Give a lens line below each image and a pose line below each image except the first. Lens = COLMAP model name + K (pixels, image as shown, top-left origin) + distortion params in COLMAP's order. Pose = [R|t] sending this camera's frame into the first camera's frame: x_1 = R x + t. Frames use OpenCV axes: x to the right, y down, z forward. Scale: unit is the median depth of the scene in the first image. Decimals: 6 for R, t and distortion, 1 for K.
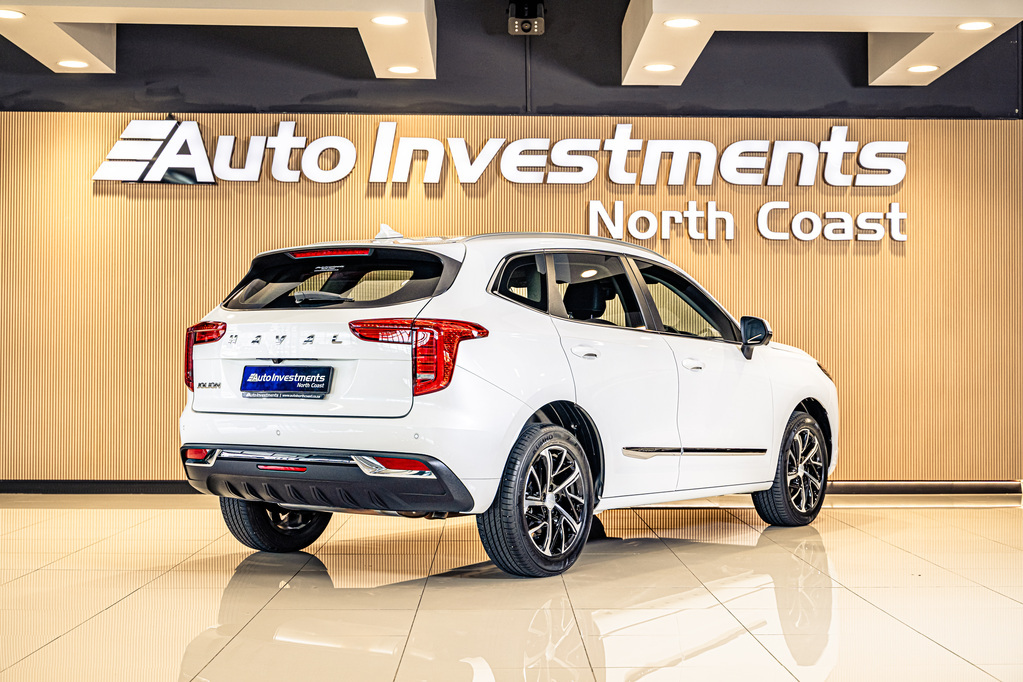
lens RADIAL K [[1583.6, 0, 511.9], [0, 1583.6, 366.7], [0, 0, 1]] dist [-0.003959, 0.029201]
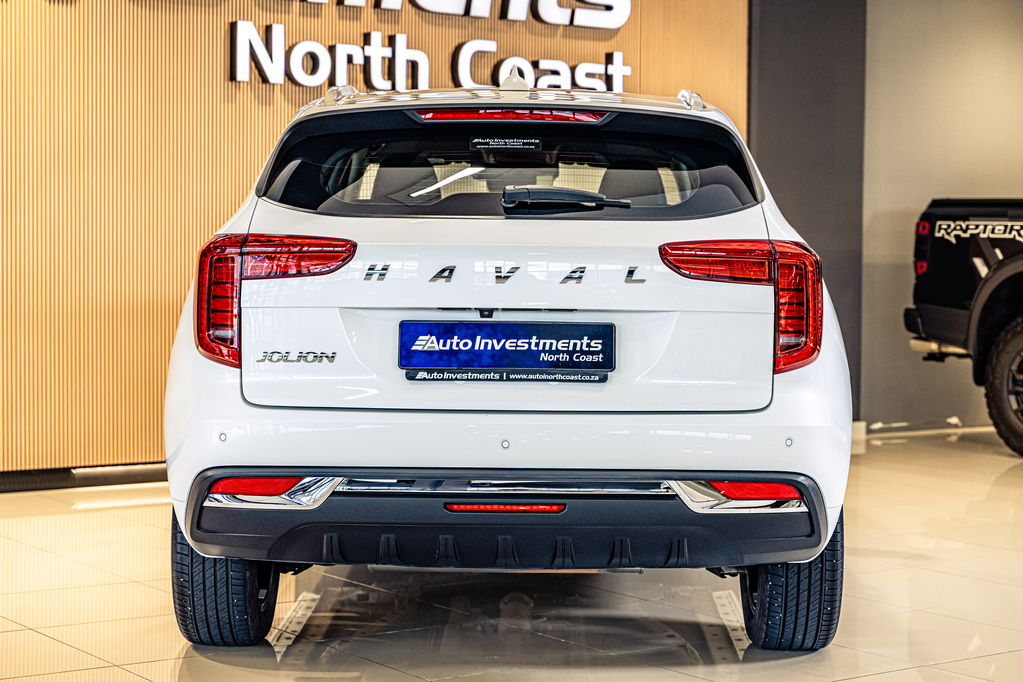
lens RADIAL K [[2046.3, 0, 511.5], [0, 2046.3, 341.0], [0, 0, 1]] dist [0.036022, 0.086990]
pose [[0.822862, -0.023217, 0.567766, -0.538714], [-0.005906, 0.998762, 0.049399, -0.028640], [-0.568210, -0.044002, 0.821706, 0.410223]]
